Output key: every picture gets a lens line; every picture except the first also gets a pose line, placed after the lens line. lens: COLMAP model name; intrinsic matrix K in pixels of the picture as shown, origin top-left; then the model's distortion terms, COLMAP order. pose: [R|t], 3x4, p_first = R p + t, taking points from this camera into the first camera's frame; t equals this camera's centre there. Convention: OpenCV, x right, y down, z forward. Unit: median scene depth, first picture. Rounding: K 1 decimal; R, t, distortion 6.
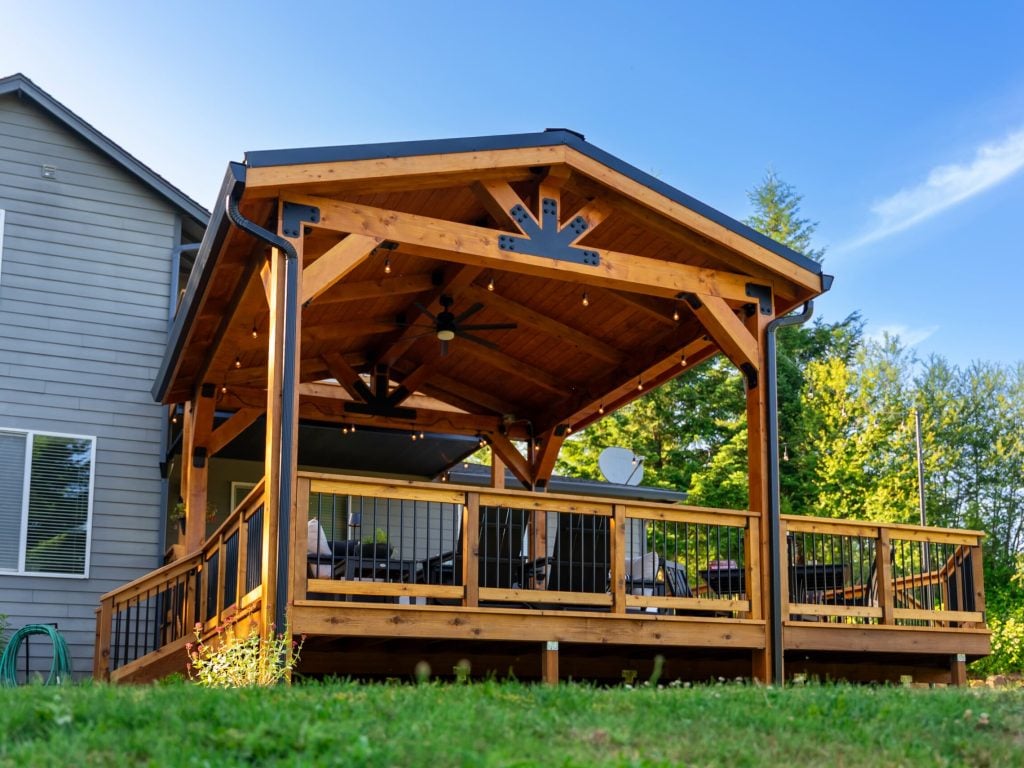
lens RADIAL K [[1187.3, 0, 512.6], [0, 1187.3, 485.4], [0, 0, 1]] dist [0.012746, 0.021623]
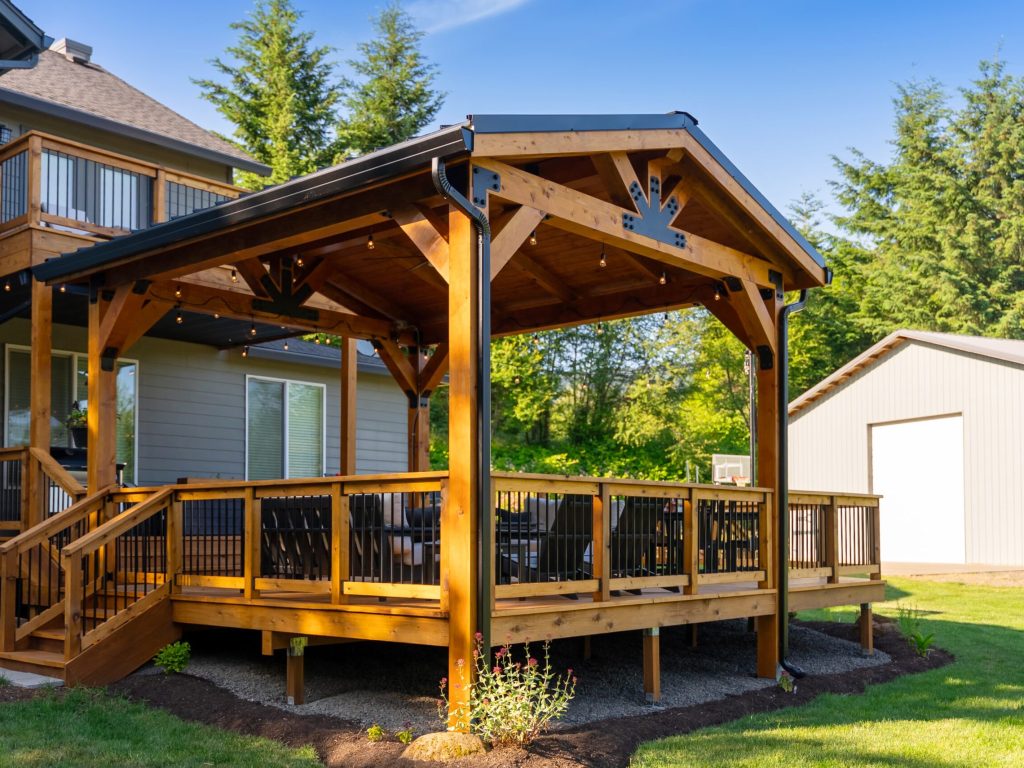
lens RADIAL K [[1197.9, 0, 512.0], [0, 1197.9, 384.0], [0, 0, 1]] dist [0.014422, 0.021989]
pose [[0.888094, 0.059574, 0.455784, -0.520738], [-0.106036, 0.991374, 0.077033, -0.133910], [-0.447263, -0.116743, 0.886751, 0.145258]]
